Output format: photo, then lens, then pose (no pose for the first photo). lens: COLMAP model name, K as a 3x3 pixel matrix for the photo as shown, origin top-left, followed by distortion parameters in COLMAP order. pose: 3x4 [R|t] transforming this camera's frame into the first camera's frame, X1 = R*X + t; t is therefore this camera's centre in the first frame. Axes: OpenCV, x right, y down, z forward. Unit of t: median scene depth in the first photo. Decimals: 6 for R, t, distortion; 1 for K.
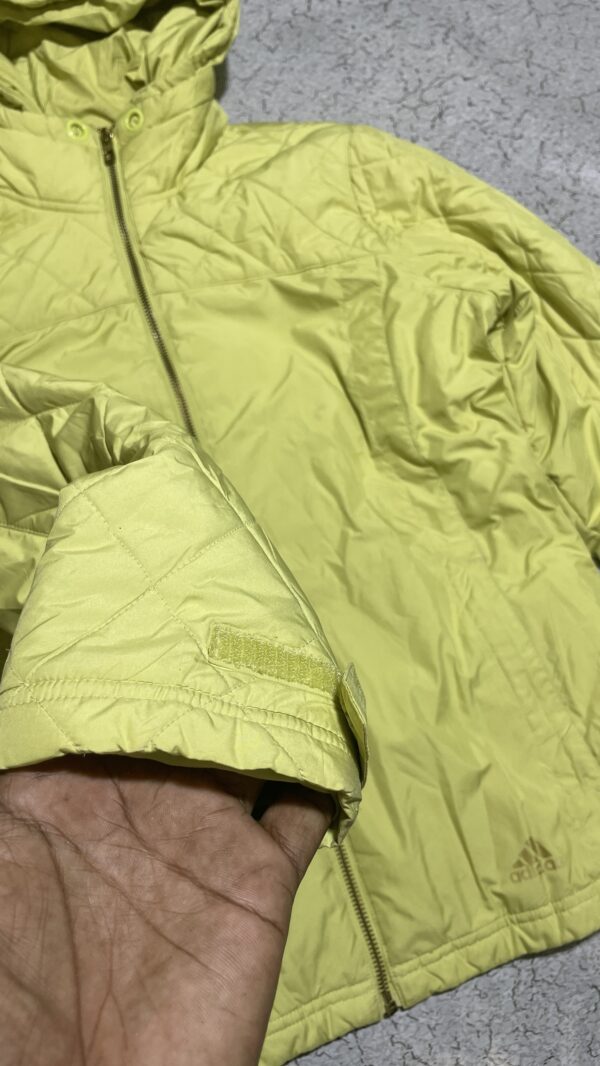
lens RADIAL K [[790.1, 0, 305.2], [0, 790.1, 533.6], [0, 0, 1]] dist [0.071981, -0.093389]
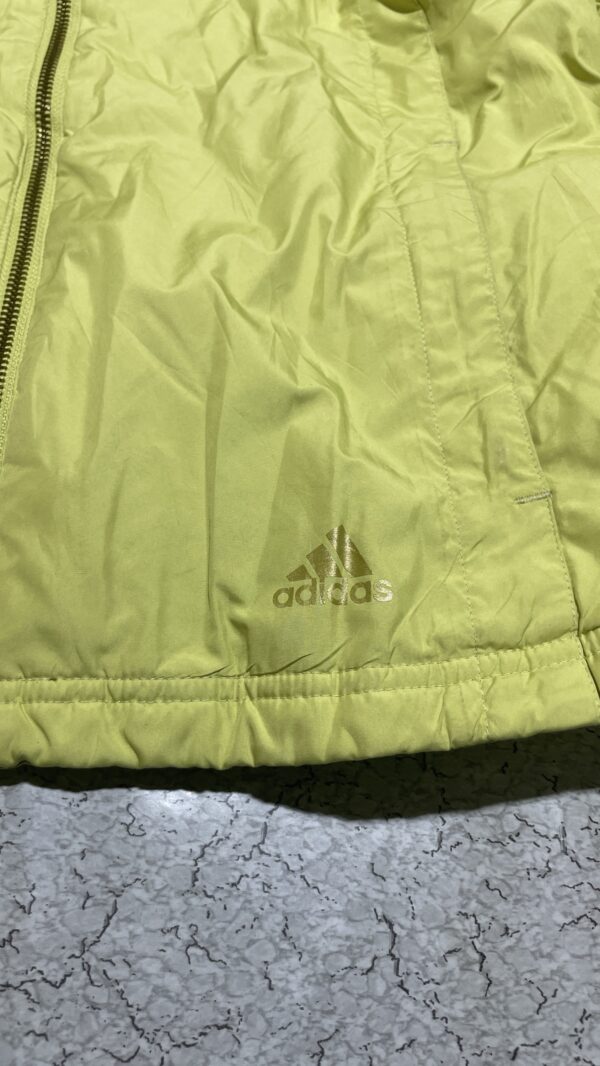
lens RADIAL K [[790.1, 0, 305.2], [0, 790.1, 533.6], [0, 0, 1]] dist [0.071981, -0.093389]
pose [[0.940265, 0.289567, -0.179034, 0.305656], [-0.314500, 0.940159, -0.131116, 0.398506], [0.130354, 0.179590, 0.975067, 0.483766]]
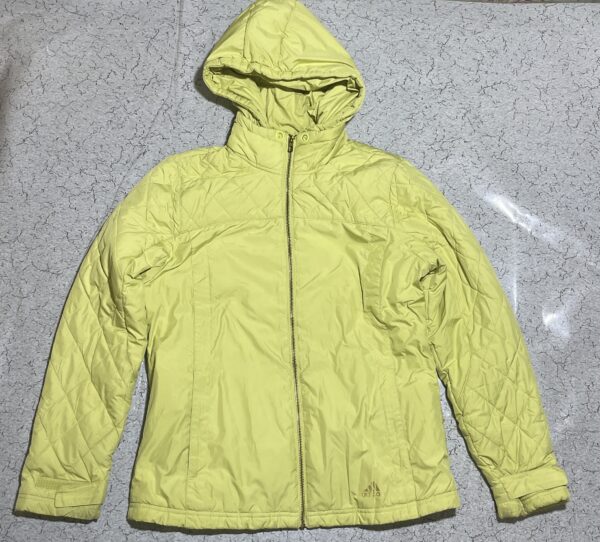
lens RADIAL K [[767.4, 0, 298.9], [0, 767.4, 259.8], [0, 0, 1]] dist [0.104621, -0.034968]
pose [[0.955020, 0.270315, -0.121928, 0.144976], [-0.267658, 0.962765, 0.037983, -0.292784], [0.127655, -0.003640, 0.991812, -1.307218]]
